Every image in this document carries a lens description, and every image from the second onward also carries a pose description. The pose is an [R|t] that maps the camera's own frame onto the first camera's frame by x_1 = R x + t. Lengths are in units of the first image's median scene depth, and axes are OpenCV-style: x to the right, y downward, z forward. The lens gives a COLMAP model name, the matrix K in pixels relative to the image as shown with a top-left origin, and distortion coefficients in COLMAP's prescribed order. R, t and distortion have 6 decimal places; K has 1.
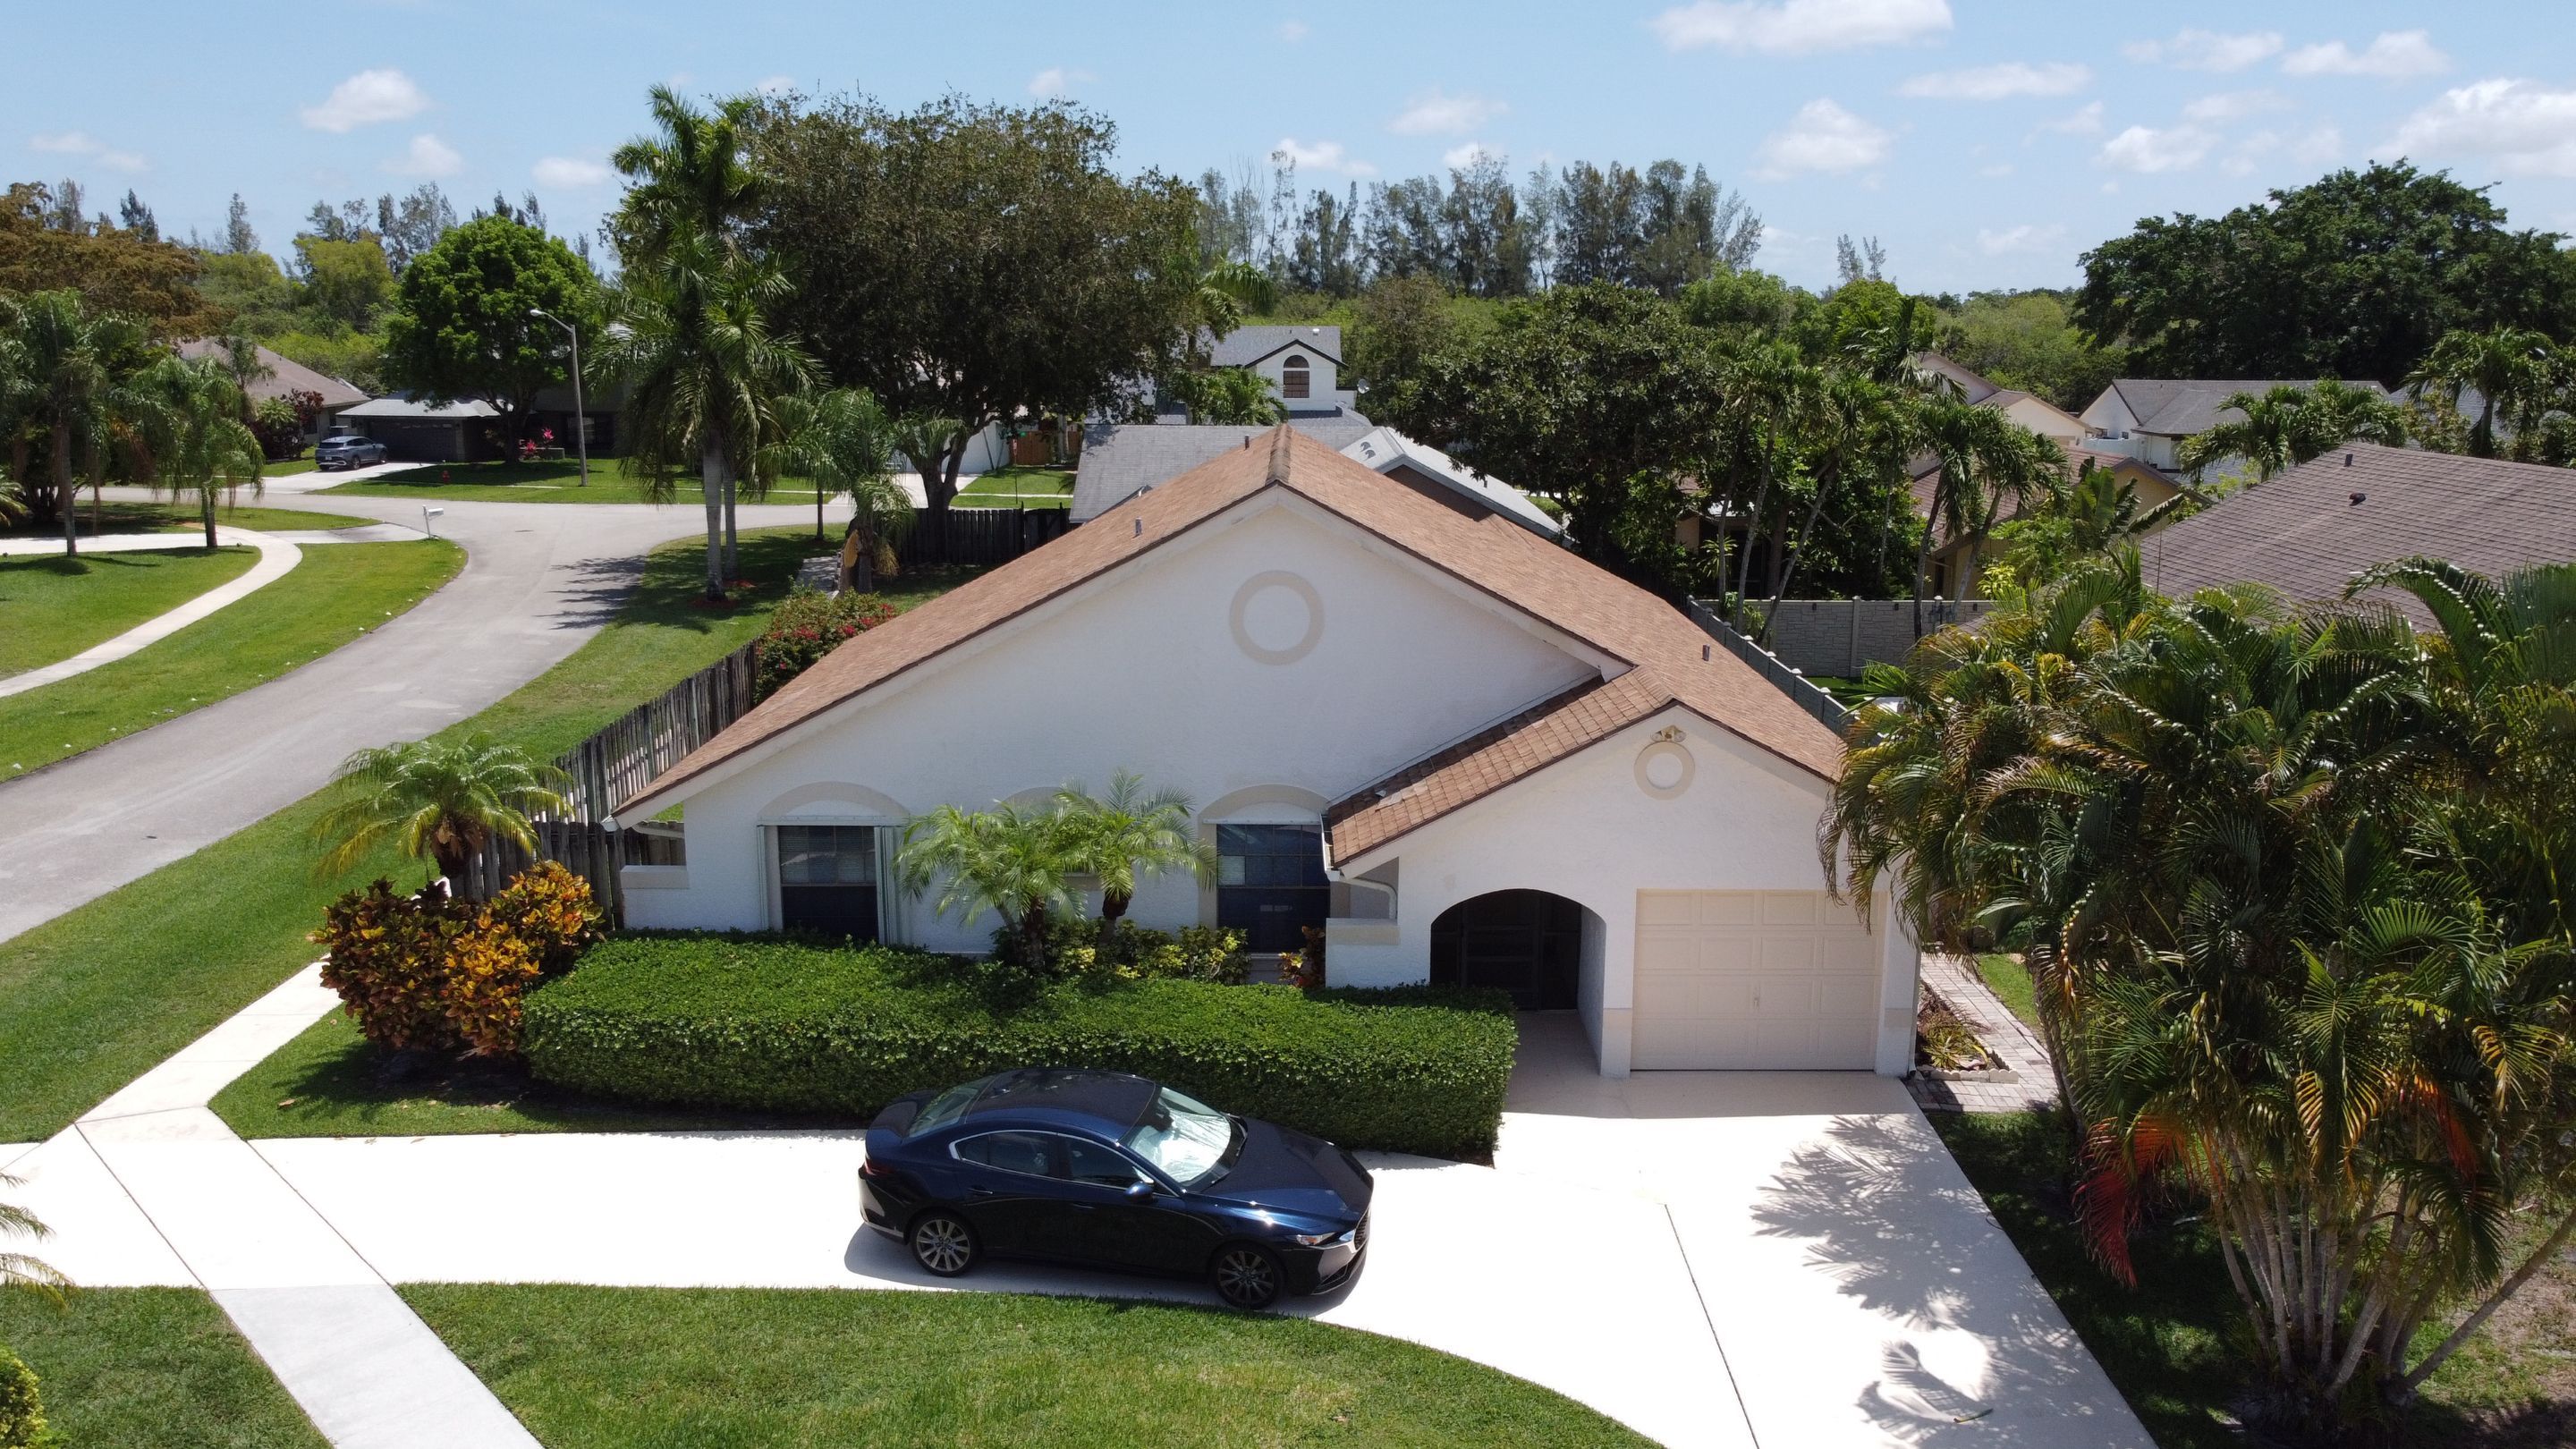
lens RADIAL K [[1971.0, 0, 1292.2], [0, 1971.0, 710.6], [0, 0, 1]] dist [0.005891, 0.003200]
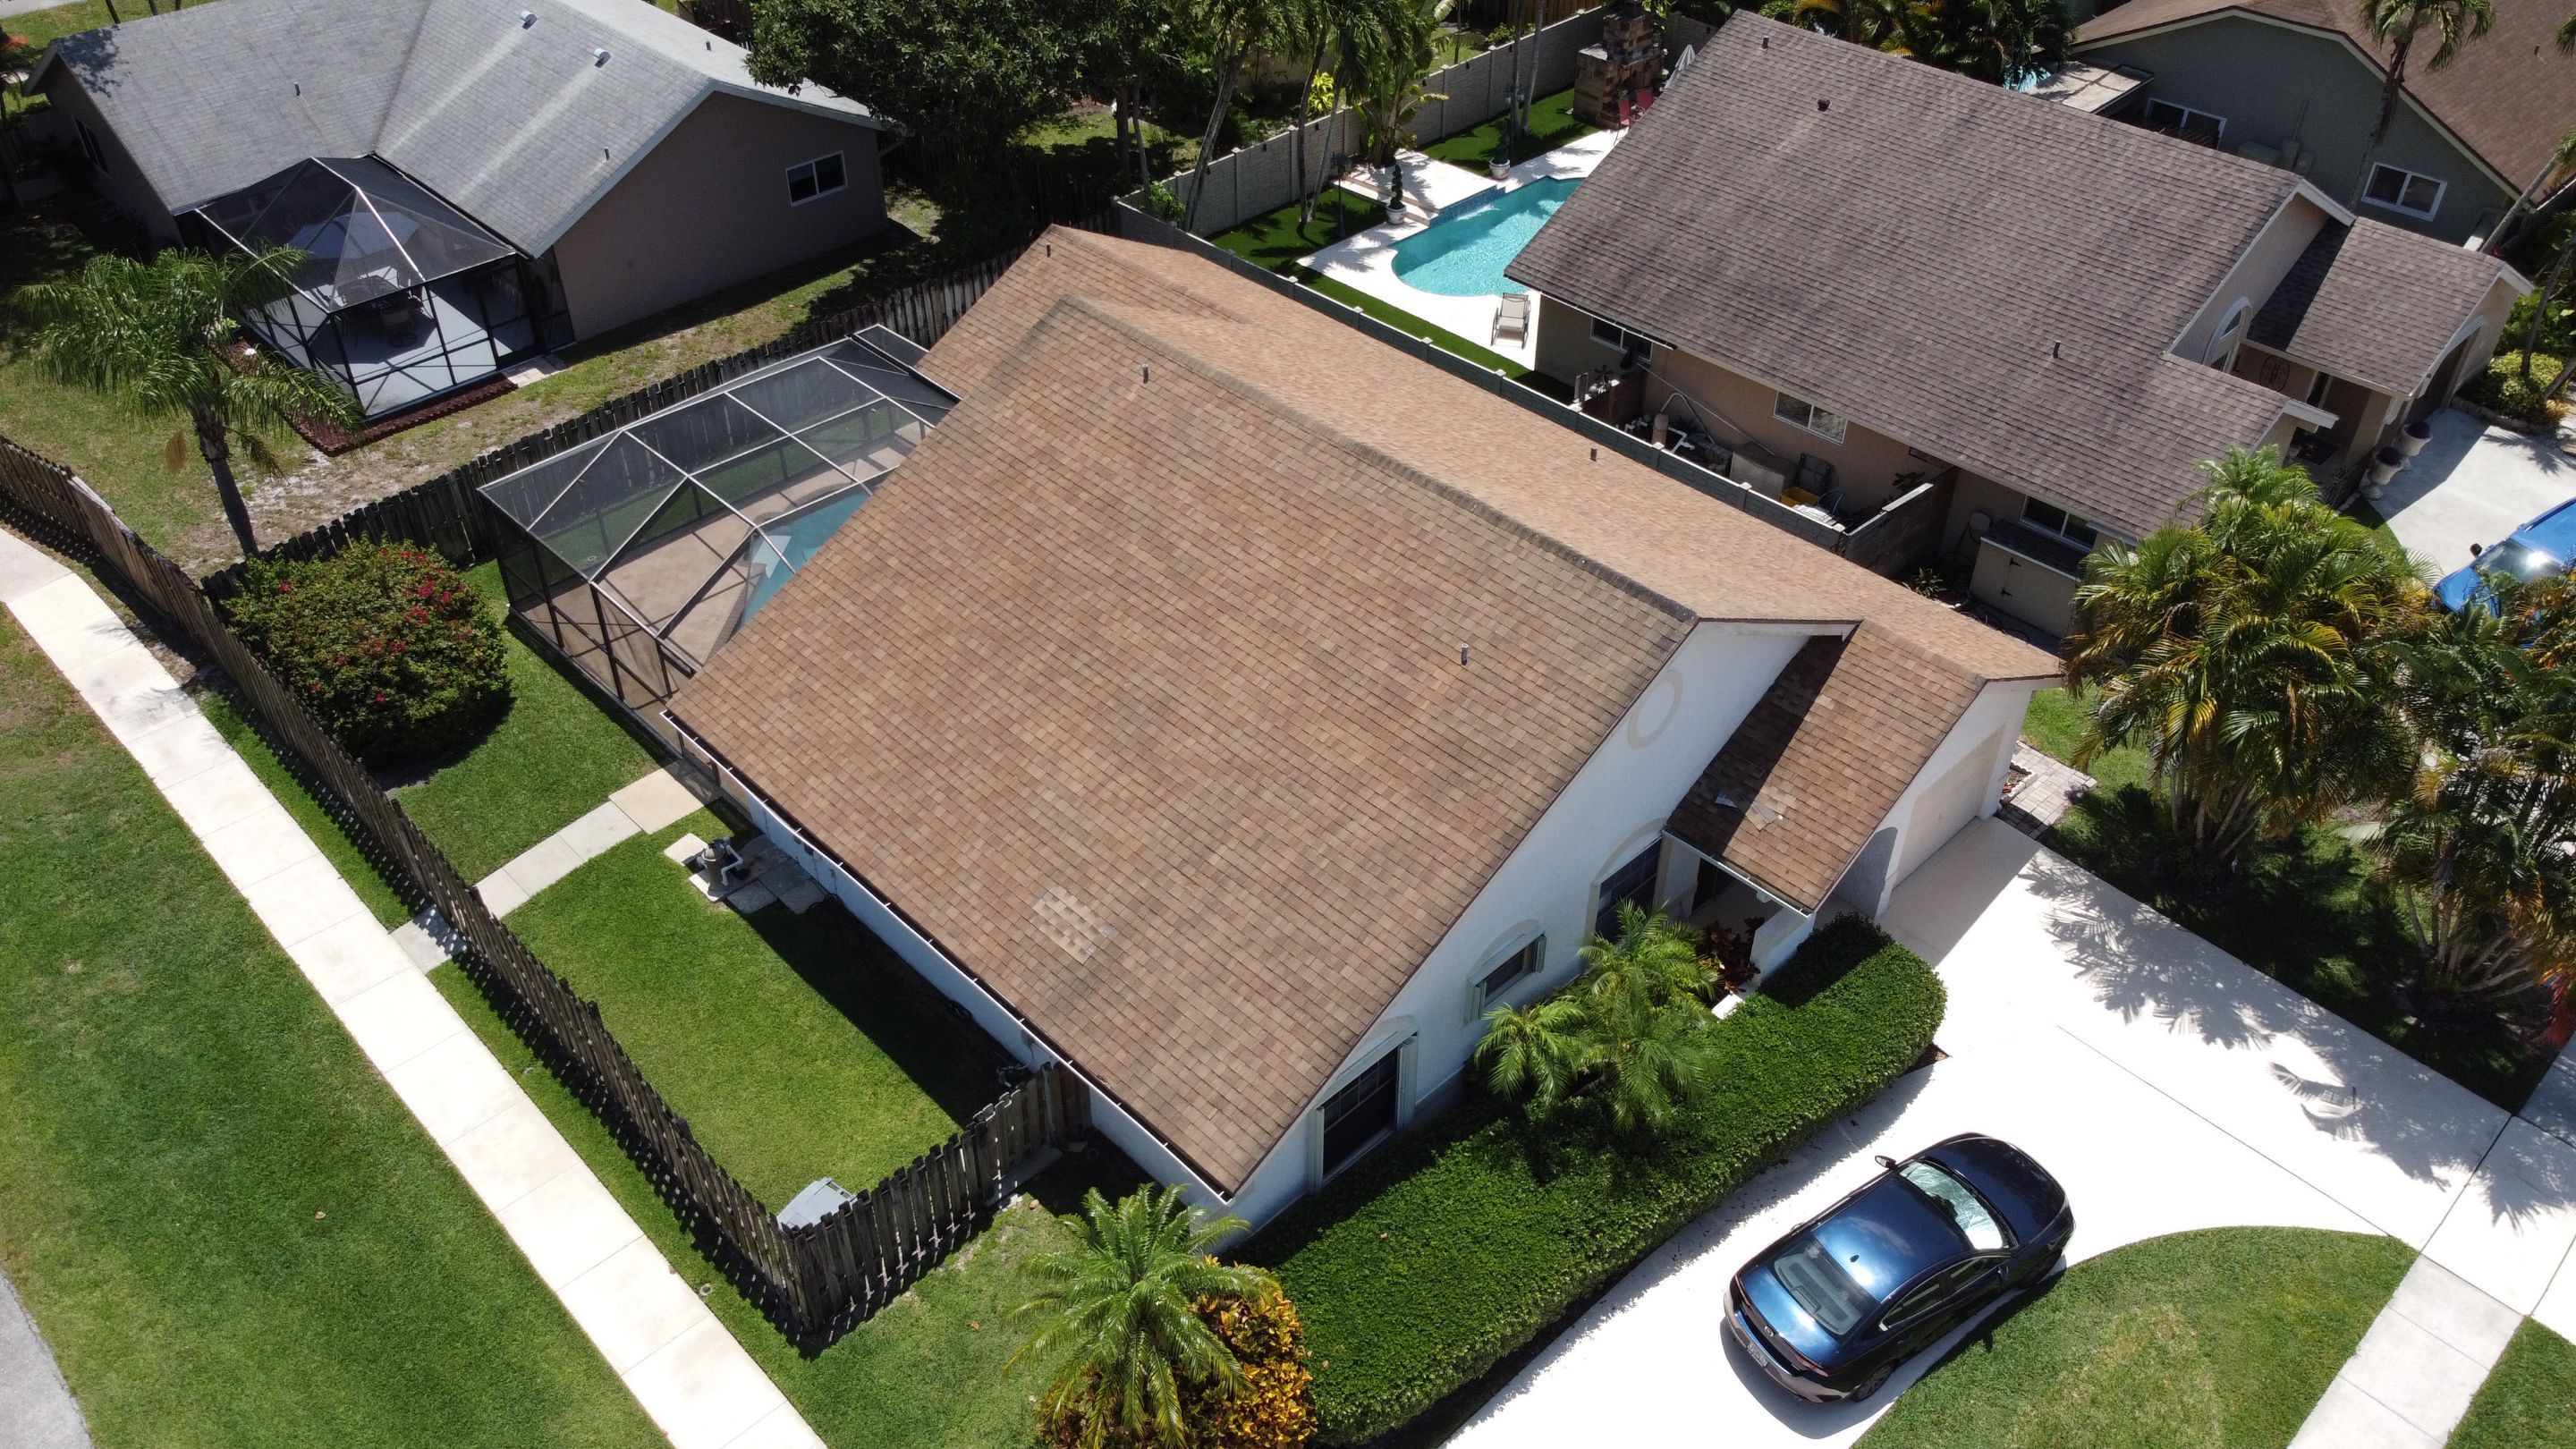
lens RADIAL K [[1964.5, 0, 1280.3], [0, 1964.5, 701.5], [0, 0, 1]] dist [0.005673, -0.016971]
pose [[0.718168, -0.433615, 0.544254, -0.588925], [0.144494, 0.857997, 0.492912, -0.486641], [-0.680702, -0.275353, 0.678841, 0.322480]]
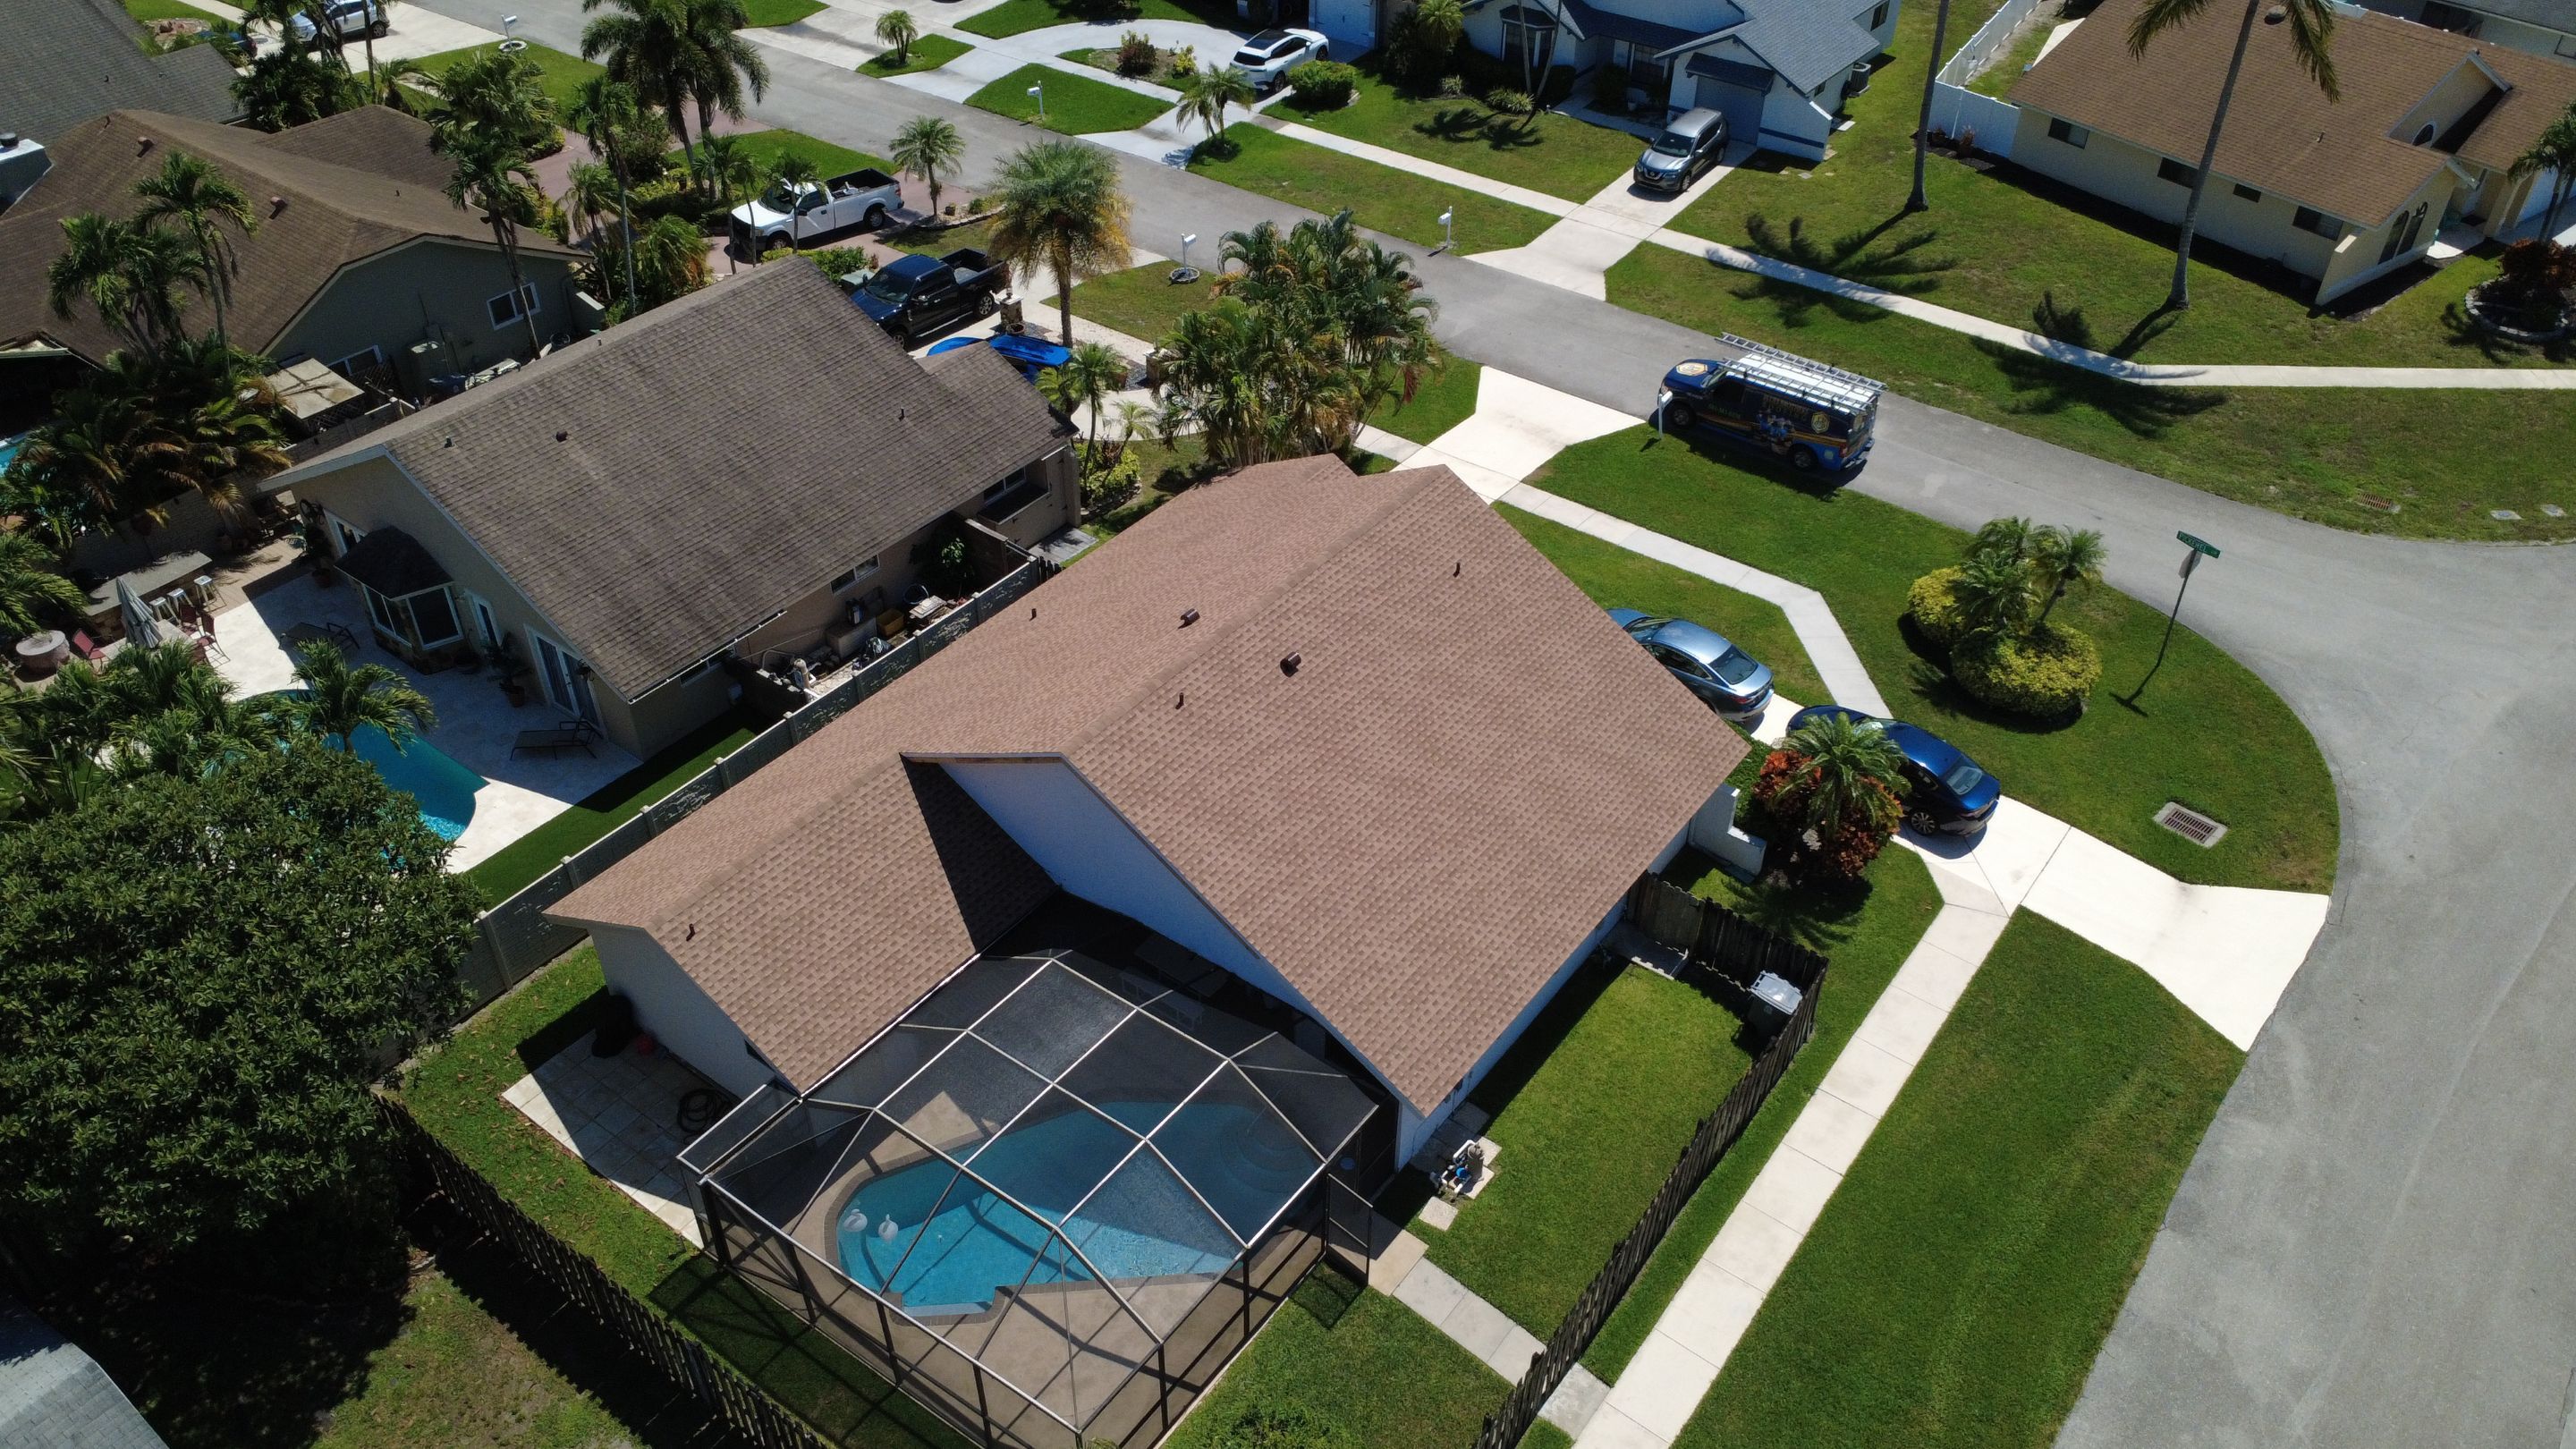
lens RADIAL K [[1864.9, 0, 1288.0], [0, 1864.9, 724.5], [0, 0, 1]] dist [0.003376, 0.002821]
pose [[-0.802235, -0.380058, 0.460407, -0.614890], [0.109594, 0.664334, 0.739357, -0.984978], [-0.586863, 0.643596, -0.491300, 1.626296]]
